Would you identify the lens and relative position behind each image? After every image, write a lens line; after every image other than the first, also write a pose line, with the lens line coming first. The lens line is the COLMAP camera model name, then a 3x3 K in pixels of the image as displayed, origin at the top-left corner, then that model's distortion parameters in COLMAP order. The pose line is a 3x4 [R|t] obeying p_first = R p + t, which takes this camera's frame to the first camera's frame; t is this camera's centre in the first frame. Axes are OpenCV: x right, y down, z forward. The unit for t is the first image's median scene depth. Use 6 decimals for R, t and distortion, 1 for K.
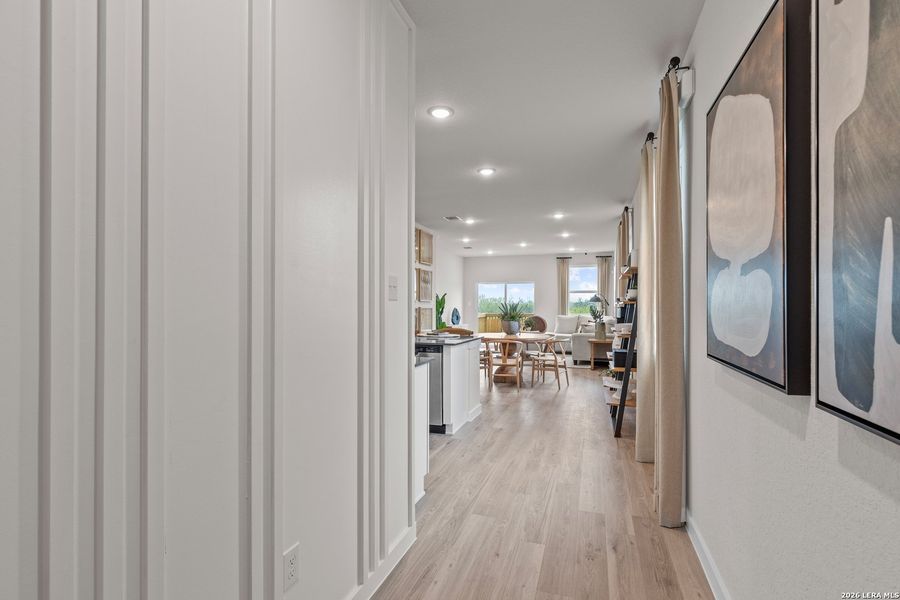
lens RADIAL K [[427.5, 0, 451.9], [0, 427.5, 304.1], [0, 0, 1]] dist [0.001366, -0.000369]
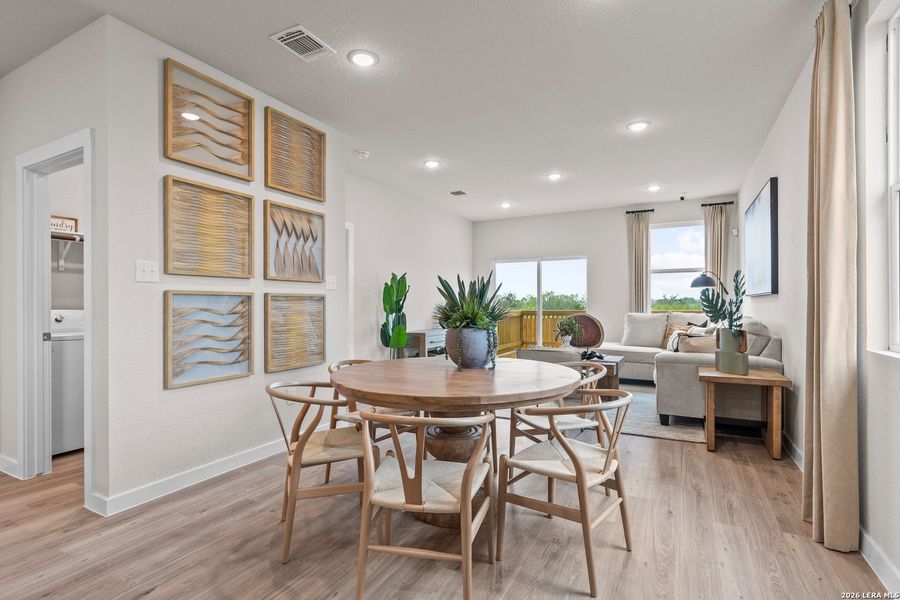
lens RADIAL K [[427.5, 0, 451.9], [0, 427.5, 304.1], [0, 0, 1]] dist [0.001366, -0.000369]
pose [[0.985927, -0.004982, -0.167105, 0.117109], [0.005592, 0.999979, 0.003179, 0.011938], [0.167086, -0.004069, 0.985934, 0.421046]]
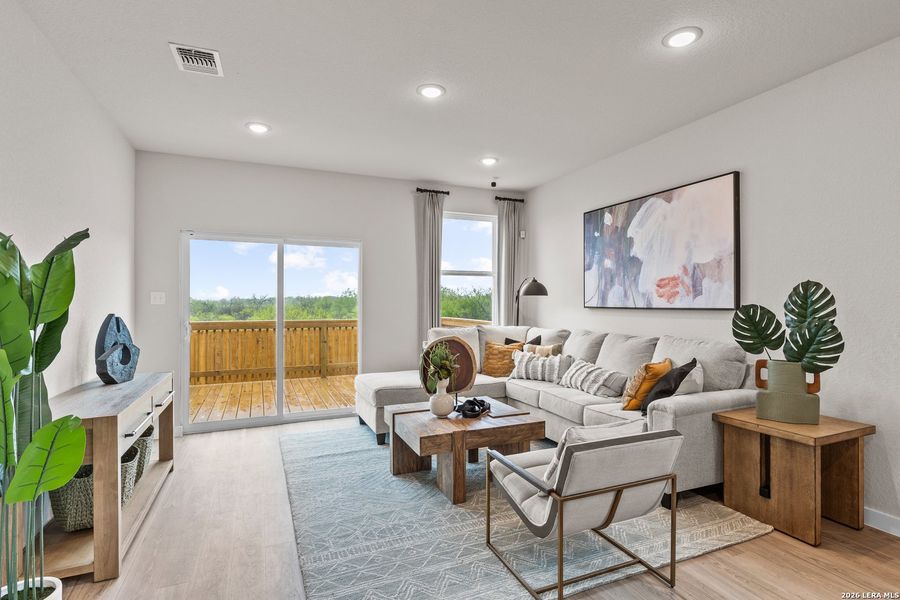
lens RADIAL K [[449.9, 0, 453.3], [0, 449.9, 302.5], [0, 0, 1]] dist [-0.000400, -0.000881]
pose [[0.747617, -0.000439, 0.664130, -0.019599], [-0.001265, 0.999997, 0.002085, 0.000945], [-0.664129, -0.002399, 0.747614, 0.689148]]
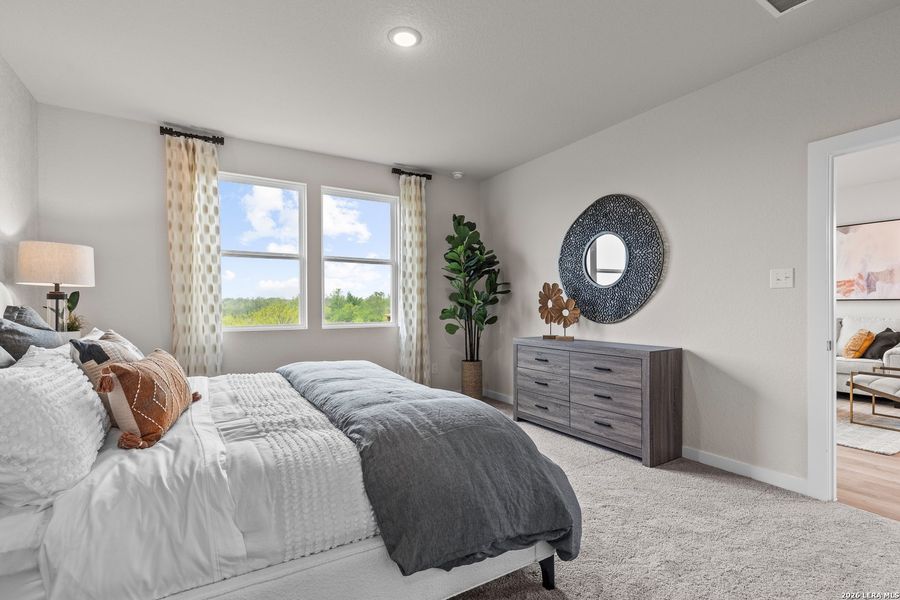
lens RADIAL K [[463.5, 0, 450.8], [0, 463.5, 306.6], [0, 0, 1]] dist [0.023089, -0.000016]
pose [[0.623423, -0.004865, 0.781870, -0.403996], [0.000866, 0.999984, 0.005531, 0.010272], [-0.781884, -0.002771, 0.623417, 0.848232]]
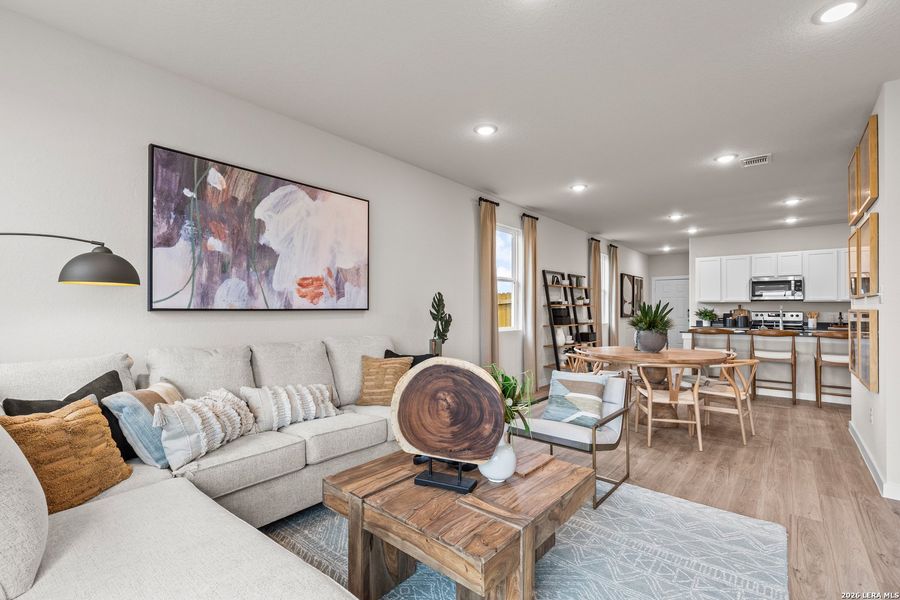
lens RADIAL K [[401.8, 0, 453.1], [0, 401.8, 307.4], [0, 0, 1]] dist [0.002395, 0.000509]
pose [[-0.931954, -0.000039, 0.362576, 0.122209], [-0.002201, 0.999982, -0.005550, 0.005720], [-0.362569, -0.005970, -0.931938, 1.061030]]
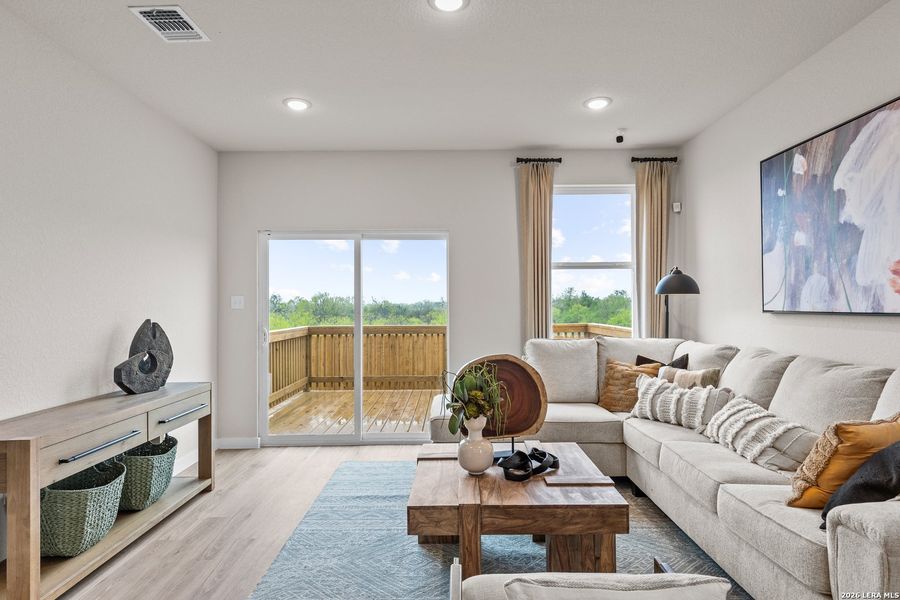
lens RADIAL K [[484.4, 0, 450.0], [0, 484.4, 300.0], [0, 0, 1]] dist [0.000034, -0.000412]
pose [[0.949653, -0.002122, 0.313295, 0.087164], [0.005175, 0.999947, -0.008913, 0.000940], [-0.313260, 0.010086, 0.949614, 0.709750]]
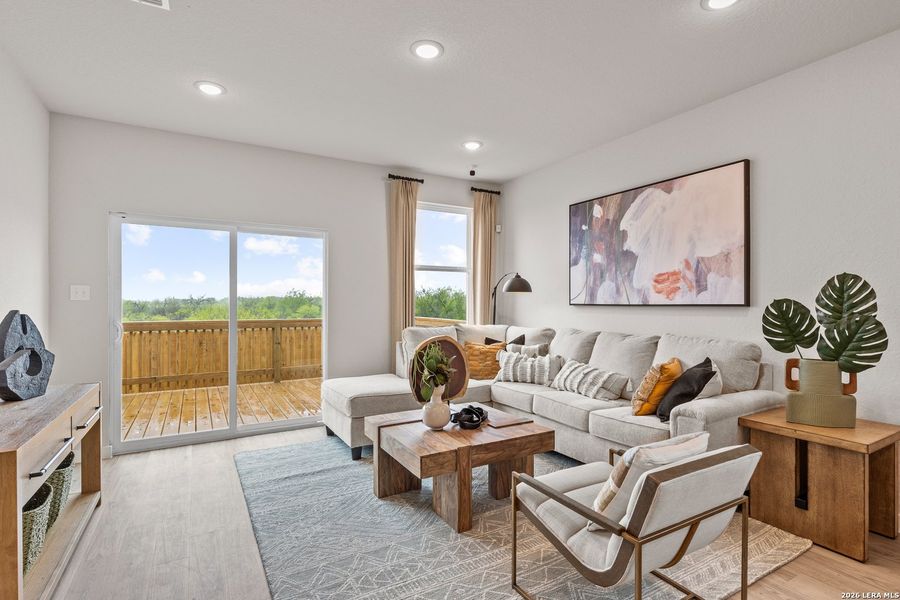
lens RADIAL K [[442.7, 0, 452.1], [0, 442.7, 304.8], [0, 0, 1]] dist [-0.001476, -0.000106]
pose [[0.664808, -0.002137, 0.747011, -0.011842], [-0.003041, 0.999980, 0.005566, 0.004363], [-0.747008, -0.005972, 0.664788, 0.738695]]
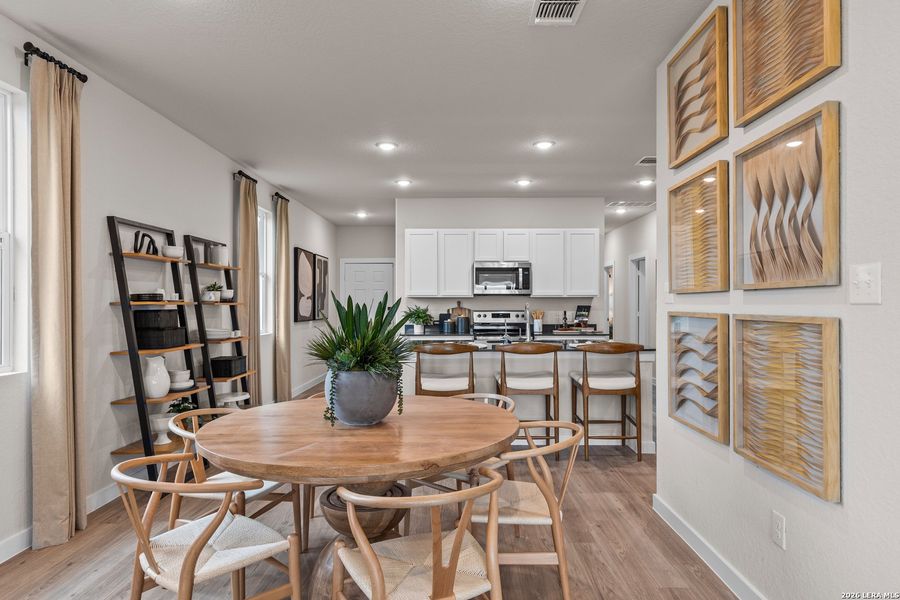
lens RADIAL K [[534.3, 0, 450.0], [0, 534.3, 300.0], [0, 0, 1]] dist [0.003756, 0.001034]
pose [[-0.953813, 0.000164, -0.300401, 0.115419], [0.003181, 0.999949, -0.009554, 0.001101], [0.300384, -0.010068, -0.953765, 0.839919]]
